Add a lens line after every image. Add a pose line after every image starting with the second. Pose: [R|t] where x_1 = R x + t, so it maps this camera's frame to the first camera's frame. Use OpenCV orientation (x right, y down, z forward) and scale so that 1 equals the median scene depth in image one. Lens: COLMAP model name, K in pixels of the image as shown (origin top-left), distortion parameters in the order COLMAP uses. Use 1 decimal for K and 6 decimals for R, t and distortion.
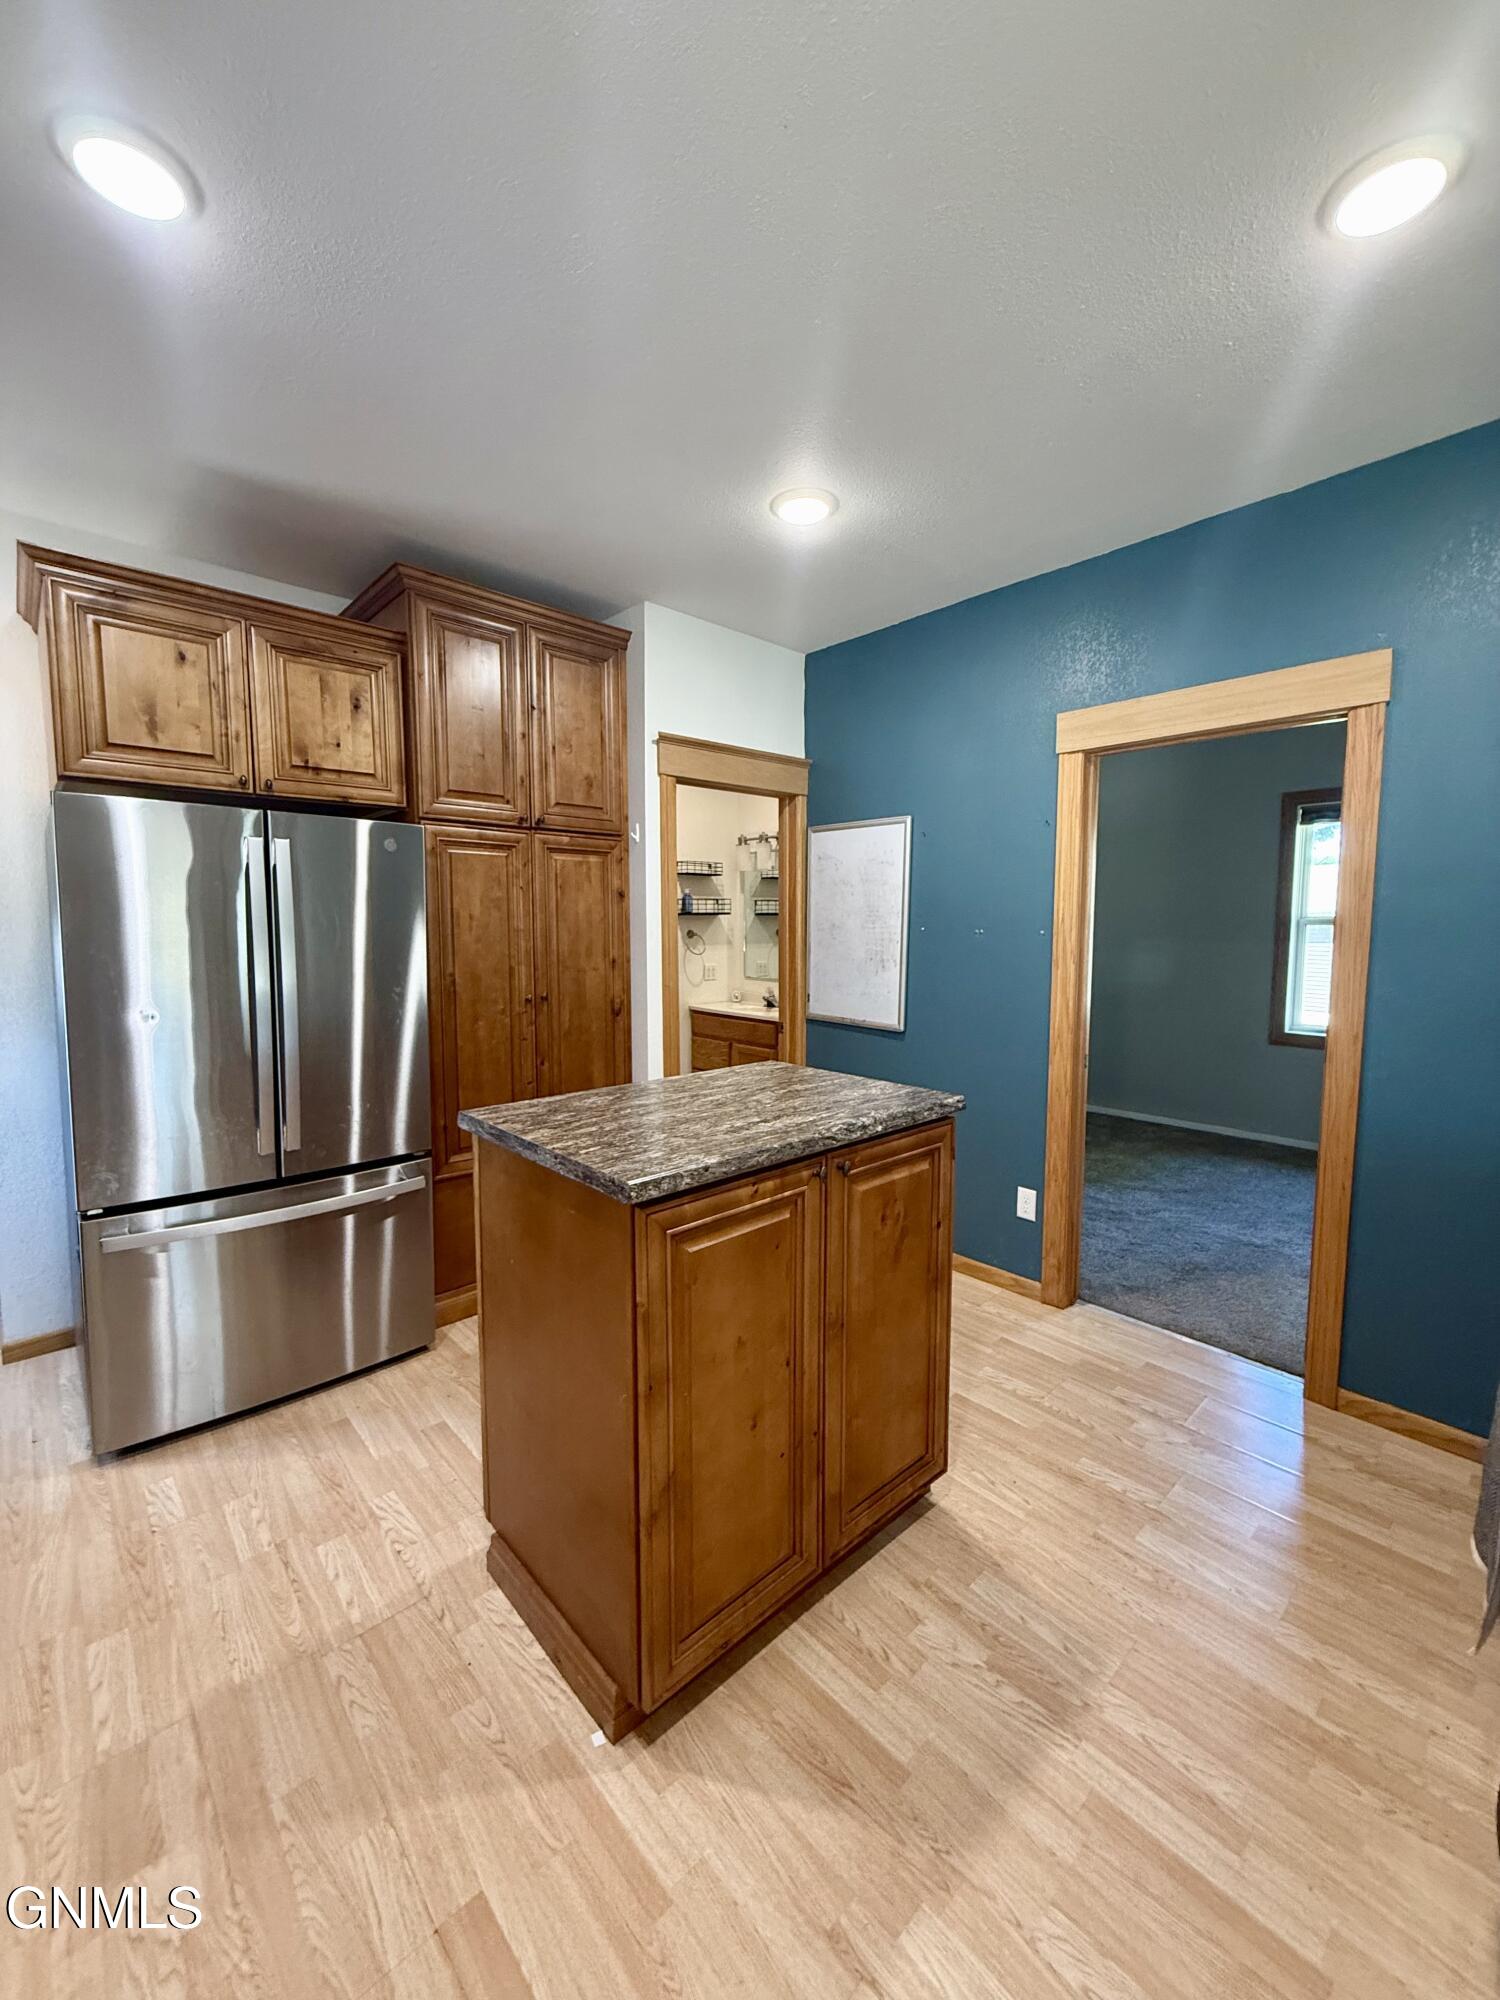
lens RADIAL K [[798.2, 0, 750.0], [0, 798.2, 1000.0], [0, 0, 1]] dist [-0.000254, 0.000460]
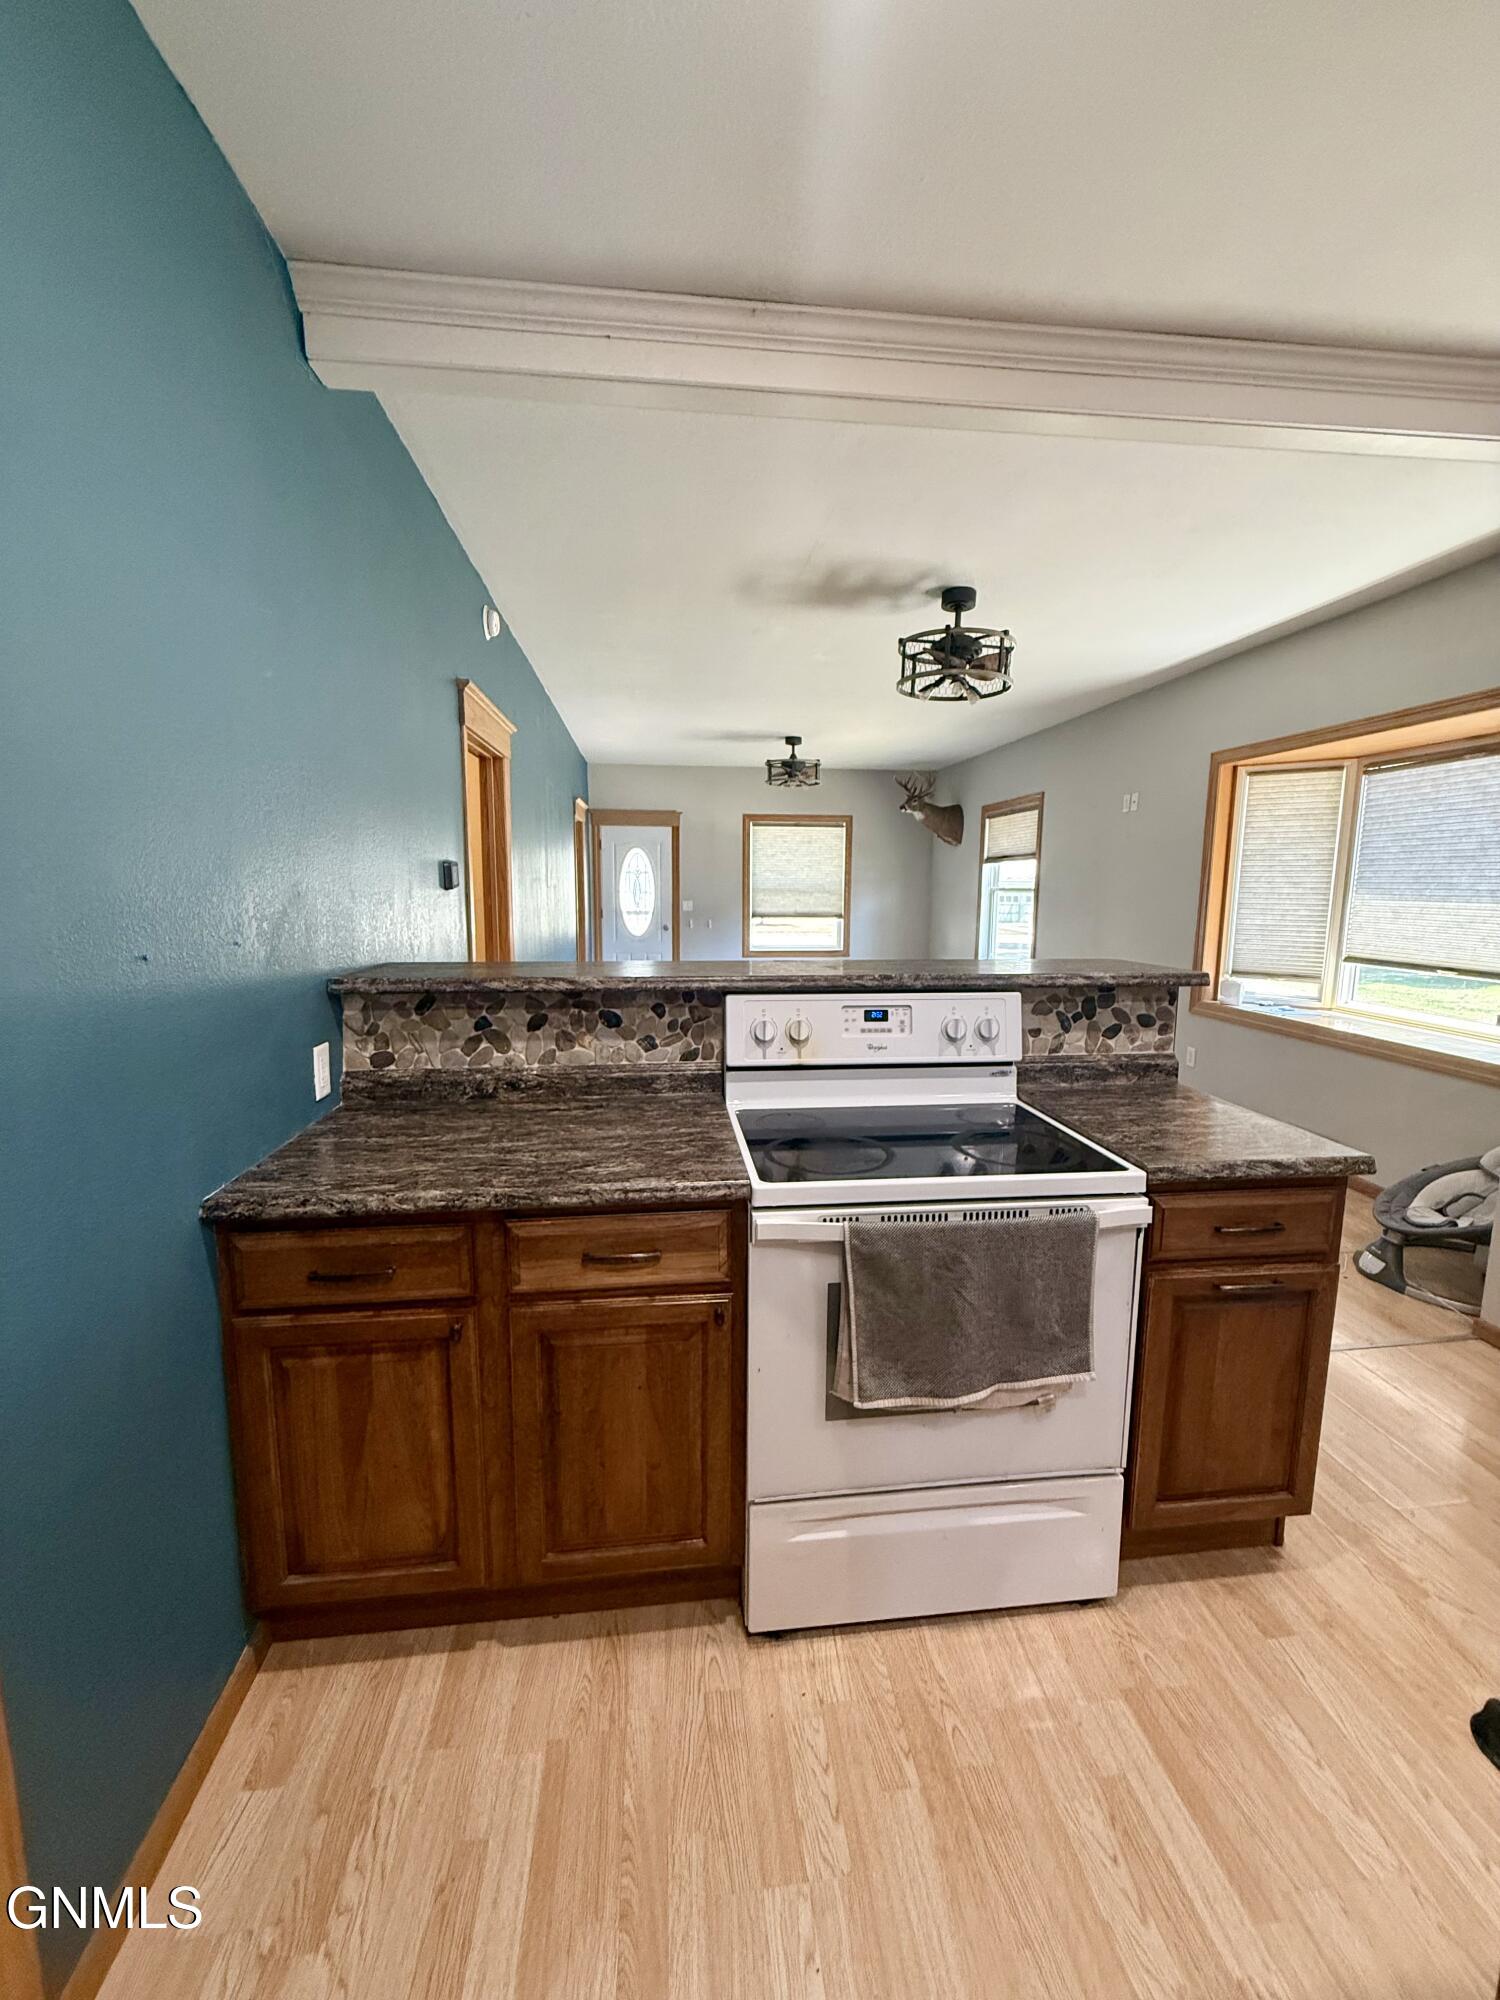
lens RADIAL K [[798.4, 0, 749.2], [0, 798.4, 991.1], [0, 0, 1]] dist [0.000655, 0.000685]
pose [[-0.808303, -0.083566, 0.582807, 0.224300], [0.051343, 0.976101, 0.211167, -0.087387], [-0.586524, 0.200610, -0.784694, 0.884292]]
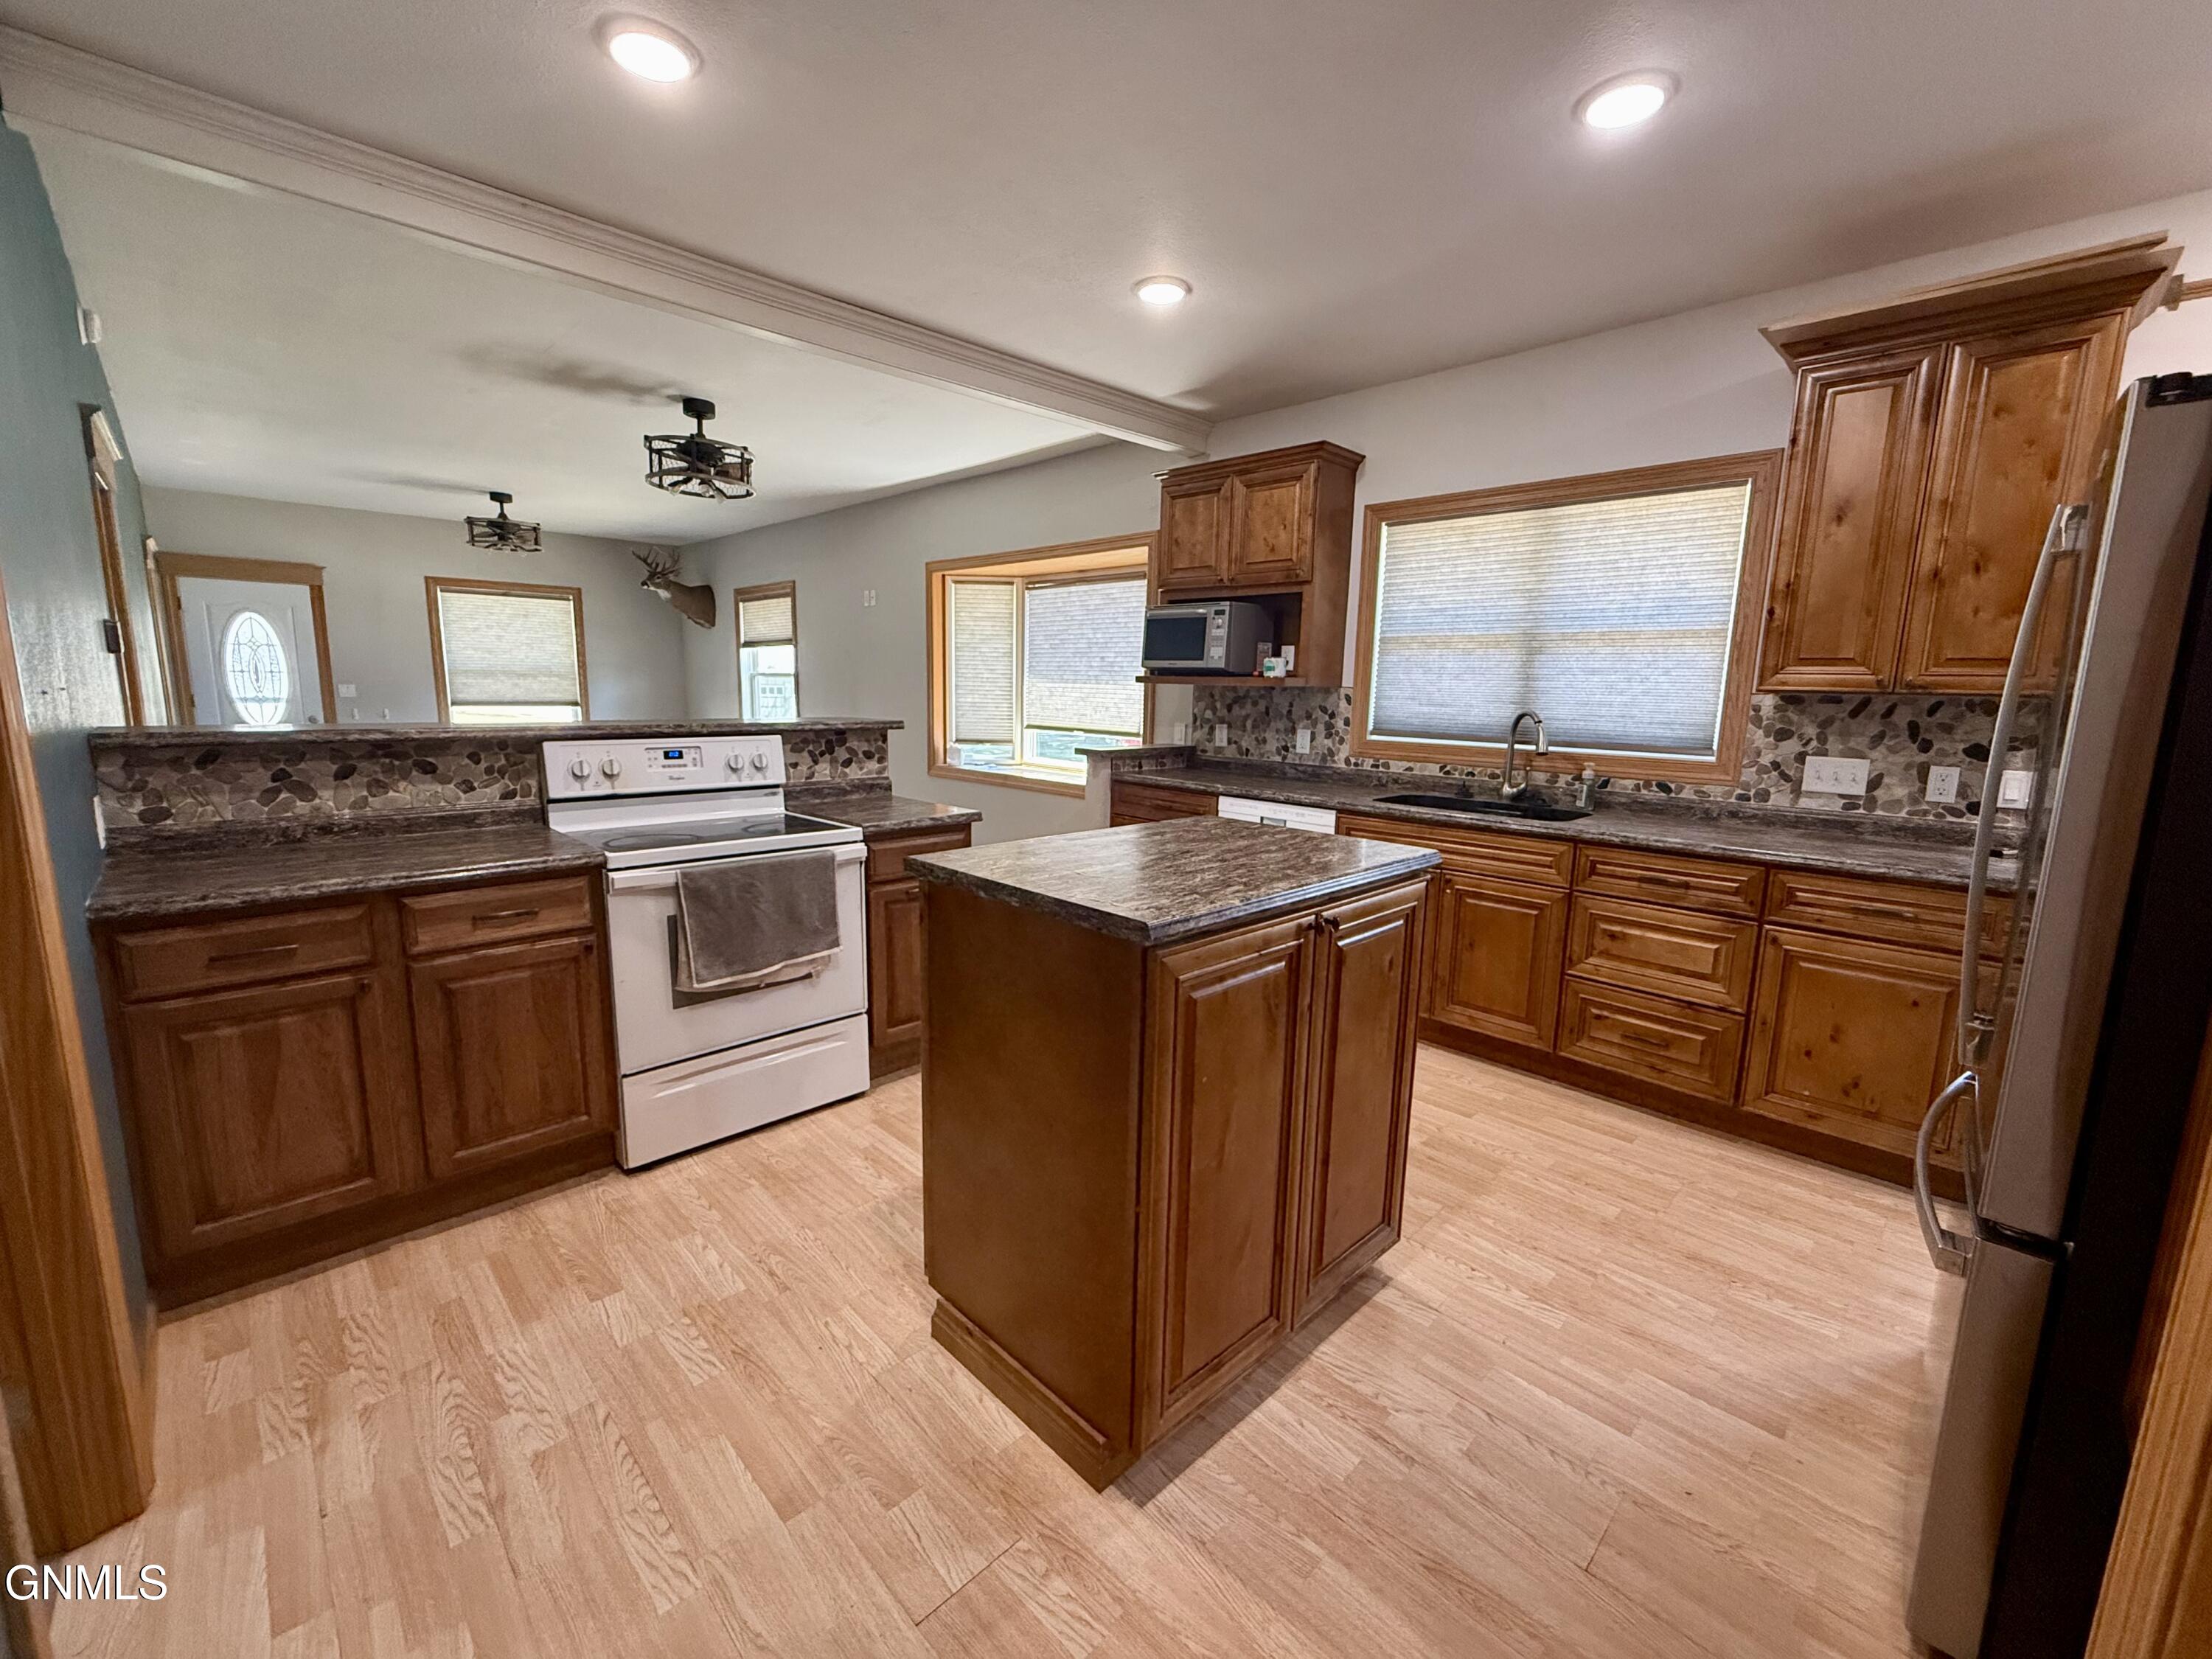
lens RADIAL K [[898.0, 0, 1108.4], [0, 898.0, 829.5], [0, 0, 1]] dist [-0.000288, 0.000510]
pose [[-0.999120, -0.013523, -0.039699, 0.064274], [-0.023270, 0.966260, 0.256514, -0.111233], [0.034891, 0.257212, -0.965725, 1.352055]]
